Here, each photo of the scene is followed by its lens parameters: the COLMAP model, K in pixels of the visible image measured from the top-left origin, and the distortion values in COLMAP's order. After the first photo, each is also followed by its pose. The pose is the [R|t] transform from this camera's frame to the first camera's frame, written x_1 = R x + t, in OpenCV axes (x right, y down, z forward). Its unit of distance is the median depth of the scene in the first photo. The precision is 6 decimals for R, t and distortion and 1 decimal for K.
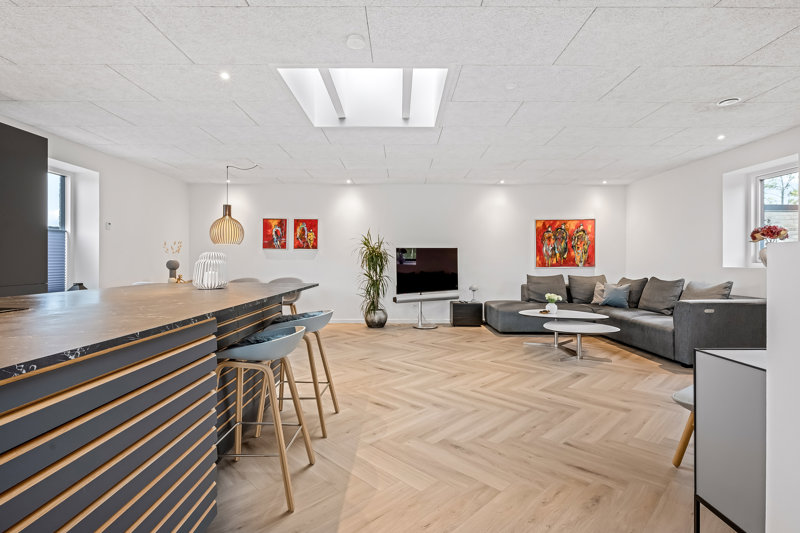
lens RADIAL K [[394.5, 0, 399.8], [0, 394.5, 263.4], [0, 0, 1]] dist [-0.011106, 0.001781]
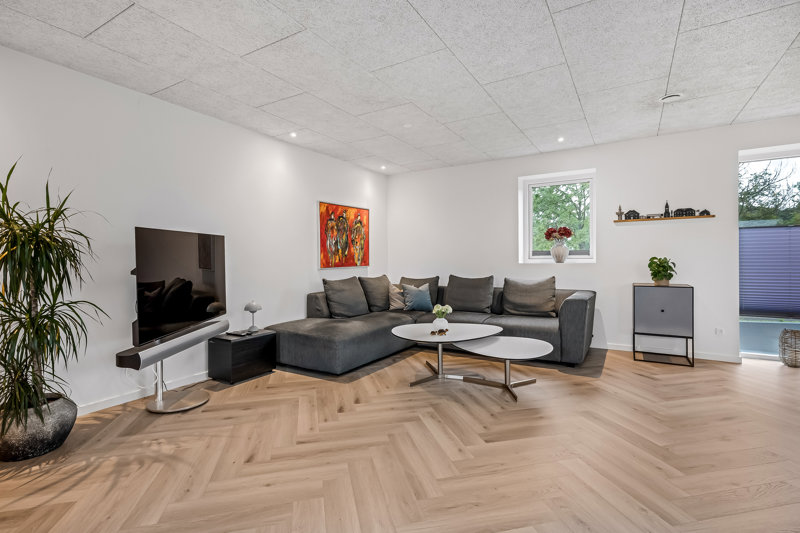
lens RADIAL K [[383.8, 0, 400.1], [0, 383.8, 260.8], [0, 0, 1]] dist [0.011465, 0.000807]
pose [[0.514715, -0.009434, 0.857309, -0.178009], [0.013843, 0.999901, 0.002692, -0.003084], [-0.857249, 0.010482, 0.514795, 0.517946]]
